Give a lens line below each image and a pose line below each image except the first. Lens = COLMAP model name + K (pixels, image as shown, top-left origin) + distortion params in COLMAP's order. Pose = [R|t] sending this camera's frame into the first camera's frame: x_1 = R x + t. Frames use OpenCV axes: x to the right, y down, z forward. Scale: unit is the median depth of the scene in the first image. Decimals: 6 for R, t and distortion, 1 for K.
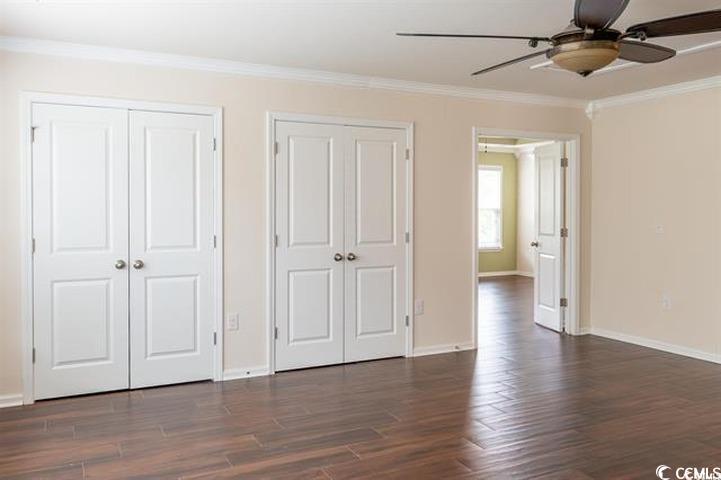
lens RADIAL K [[623.4, 0, 363.0], [0, 623.4, 217.7], [0, 0, 1]] dist [0.029046, -0.025464]
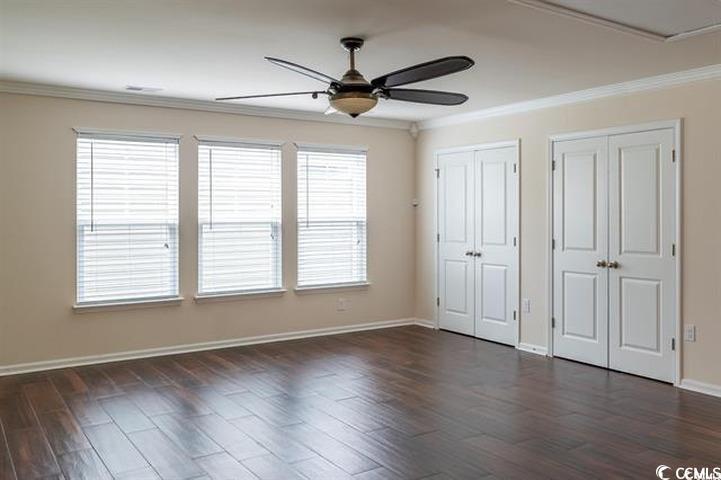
lens RADIAL K [[623.4, 0, 359.9], [0, 623.4, 236.2], [0, 0, 1]] dist [0.029046, -0.025464]
pose [[0.116445, 0.030761, -0.992721, 0.913354], [-0.022598, 0.999344, 0.028316, -0.003242], [0.992940, 0.019136, 0.117064, 0.461053]]
